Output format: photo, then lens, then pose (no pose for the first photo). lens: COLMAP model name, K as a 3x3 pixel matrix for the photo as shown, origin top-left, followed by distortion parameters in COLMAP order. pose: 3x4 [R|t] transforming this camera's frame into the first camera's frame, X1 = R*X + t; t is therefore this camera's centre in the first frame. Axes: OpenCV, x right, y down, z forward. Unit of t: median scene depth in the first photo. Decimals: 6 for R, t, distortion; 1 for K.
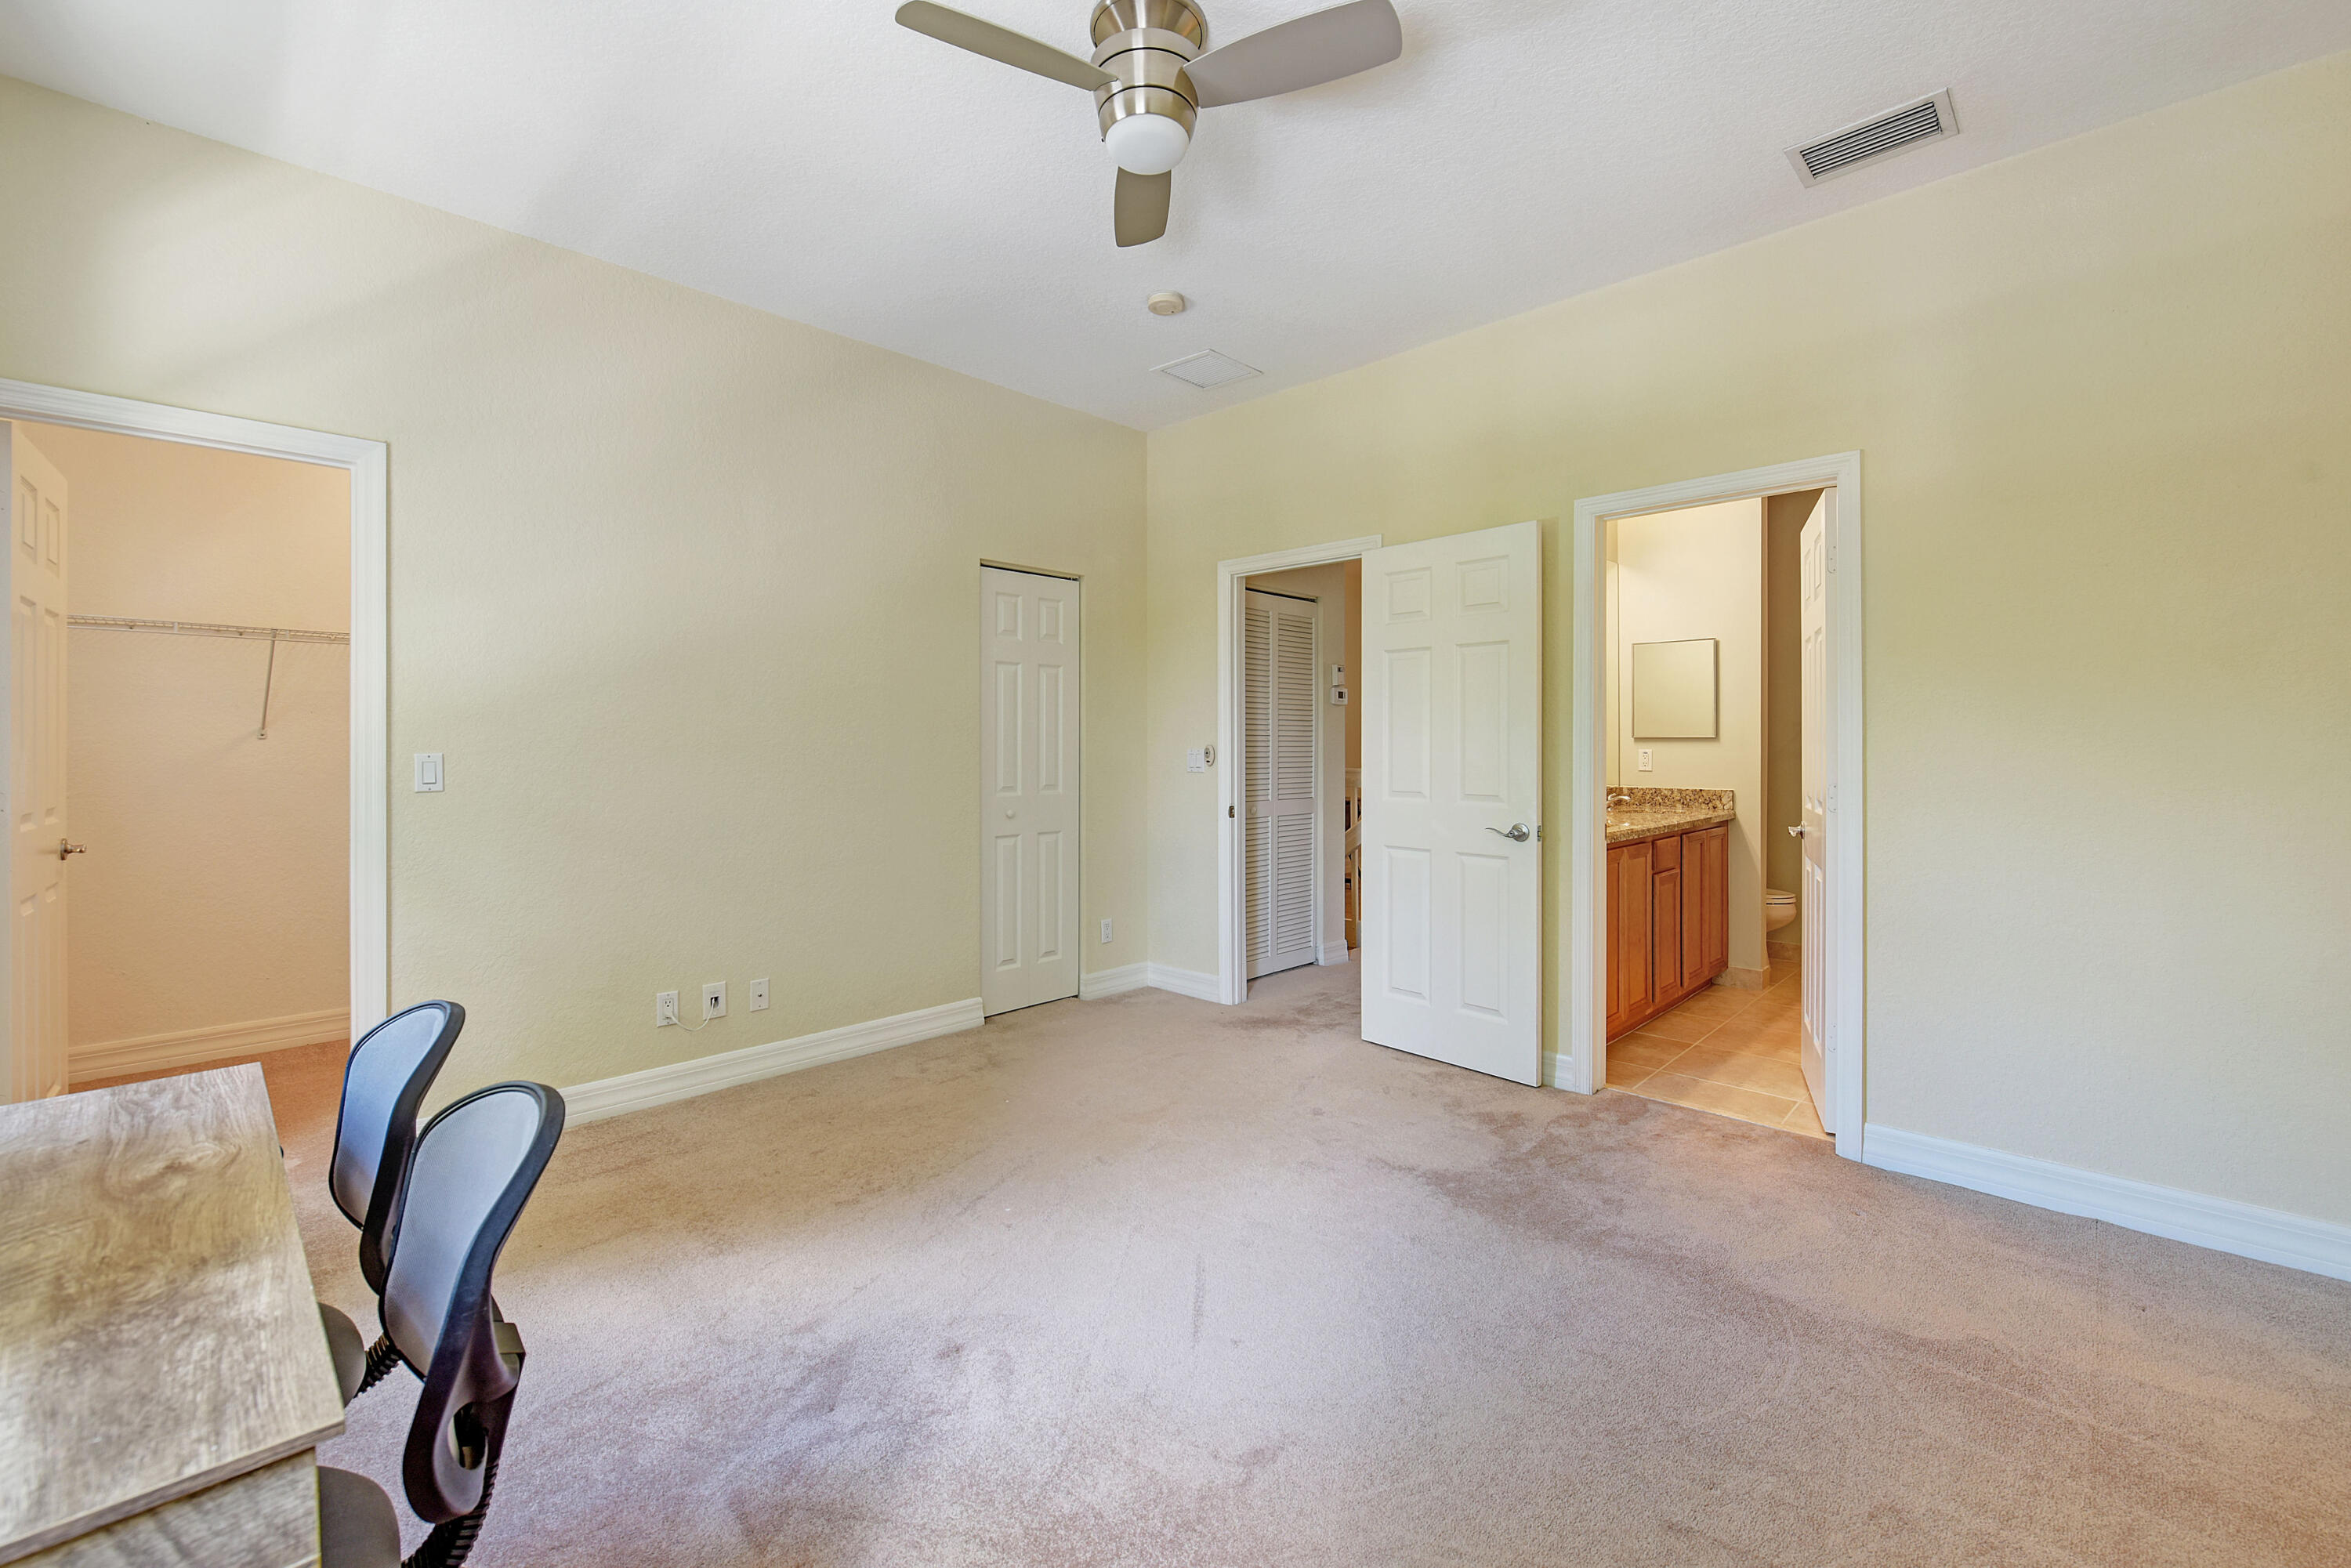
lens RADIAL K [[948.7, 0, 1180.3], [0, 948.7, 742.4], [0, 0, 1]] dist [-0.011153, -0.000992]
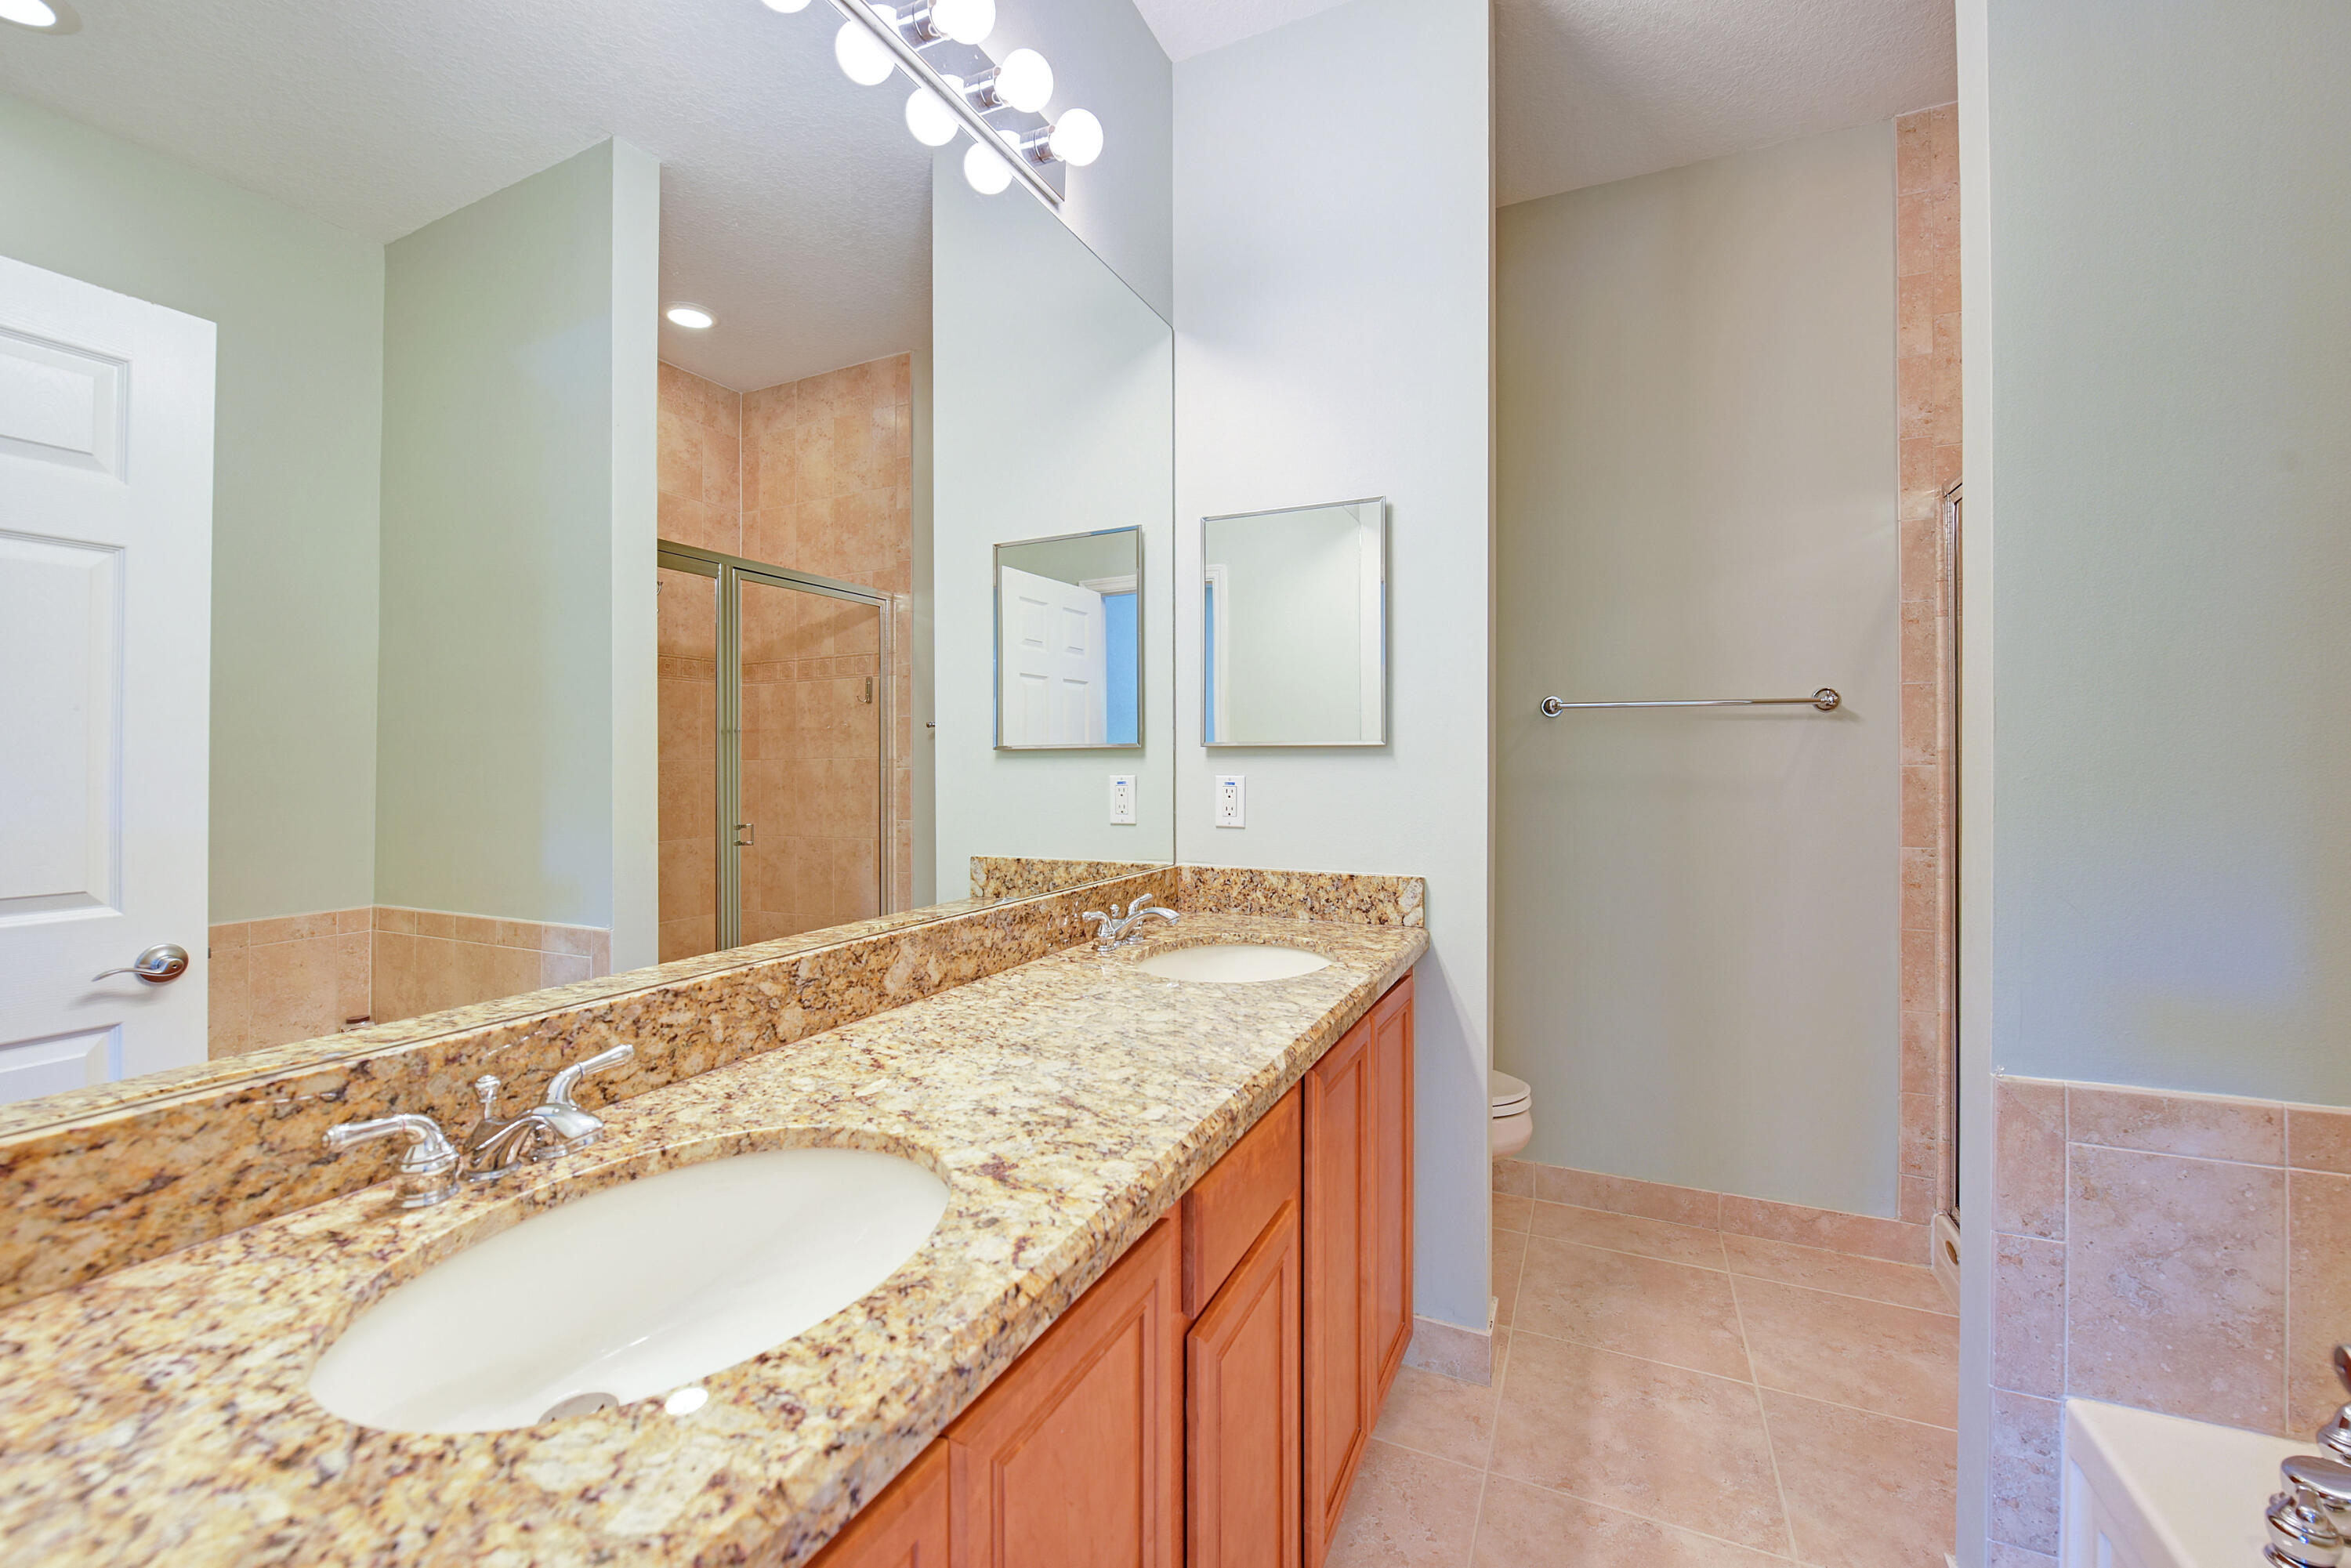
lens RADIAL K [[948.7, 0, 1175.8], [0, 948.7, 761.2], [0, 0, 1]] dist [-0.011153, -0.000992]
pose [[0.944248, -0.005927, 0.329180, 0.349066], [0.001250, 0.999895, 0.014419, -0.004601], [-0.329231, -0.013204, 0.944157, 0.647489]]
